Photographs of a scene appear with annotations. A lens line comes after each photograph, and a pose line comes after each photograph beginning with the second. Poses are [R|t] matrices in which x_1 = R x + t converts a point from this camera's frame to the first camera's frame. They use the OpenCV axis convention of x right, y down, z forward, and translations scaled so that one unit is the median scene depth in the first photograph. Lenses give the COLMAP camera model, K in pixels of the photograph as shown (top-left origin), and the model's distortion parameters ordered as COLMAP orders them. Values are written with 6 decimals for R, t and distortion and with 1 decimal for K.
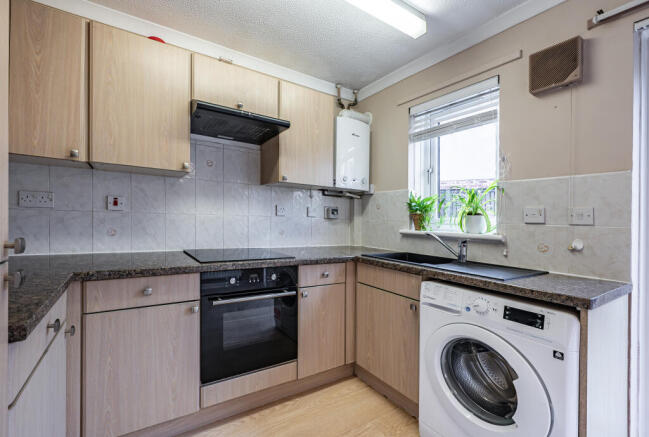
lens RADIAL K [[277.2, 0, 284.1], [0, 277.2, 216.5], [0, 0, 1]] dist [-0.000489, -0.000095]
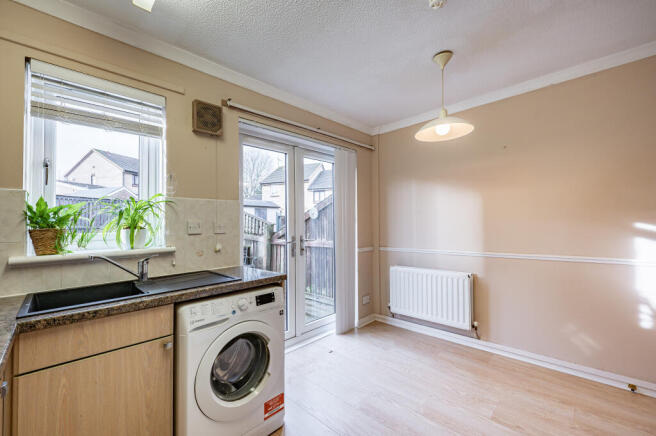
lens RADIAL K [[266.3, 0, 325.7], [0, 266.3, 214.4], [0, 0, 1]] dist [-0.000213, -0.000015]
pose [[-0.264268, 0.014902, 0.964334, -0.367011], [0.008102, 0.999880, -0.013232, -0.038851], [-0.964415, 0.004316, -0.264357, 0.669725]]
